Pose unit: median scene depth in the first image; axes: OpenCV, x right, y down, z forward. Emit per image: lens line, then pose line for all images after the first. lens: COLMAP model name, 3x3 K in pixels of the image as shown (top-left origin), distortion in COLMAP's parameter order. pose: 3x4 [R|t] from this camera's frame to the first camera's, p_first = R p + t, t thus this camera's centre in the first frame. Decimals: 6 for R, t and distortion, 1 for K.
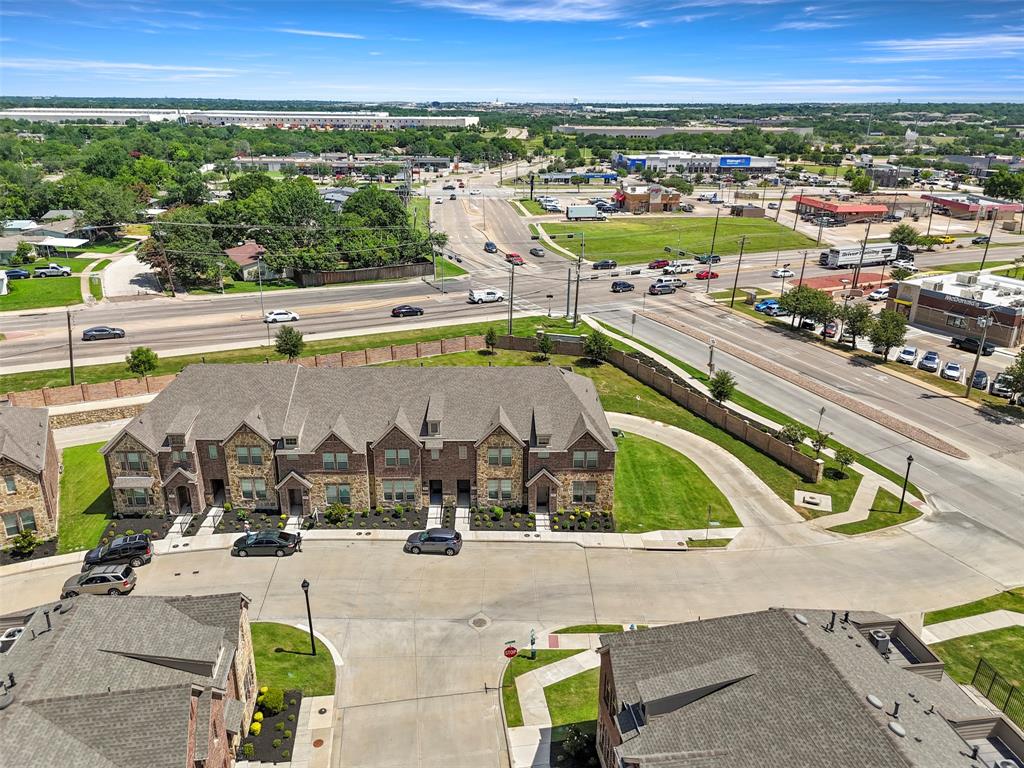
lens RADIAL K [[800.7, 0, 512.0], [0, 800.7, 384.0], [0, 0, 1]] dist [0.010933, 0.004793]
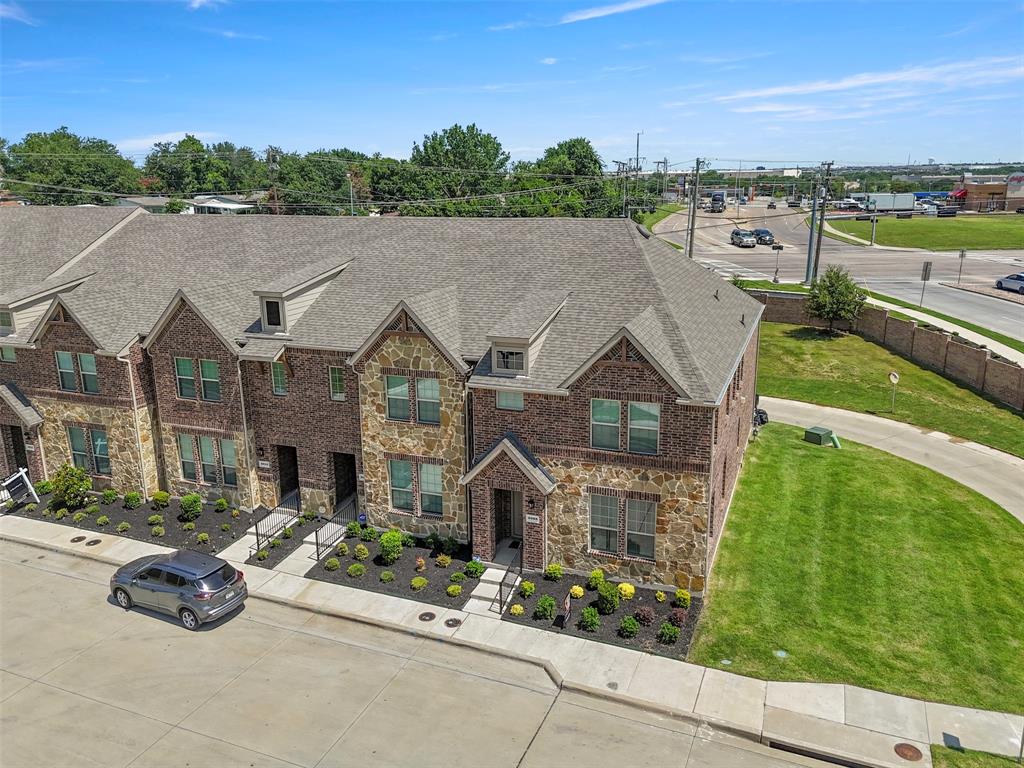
lens RADIAL K [[800.7, 0, 512.0], [0, 800.7, 384.0], [0, 0, 1]] dist [0.010933, 0.004793]
pose [[0.918058, 0.073669, -0.389541, 0.177807], [-0.116297, 0.989399, -0.086971, 0.110859], [0.379005, 0.125147, 0.916893, 0.657726]]
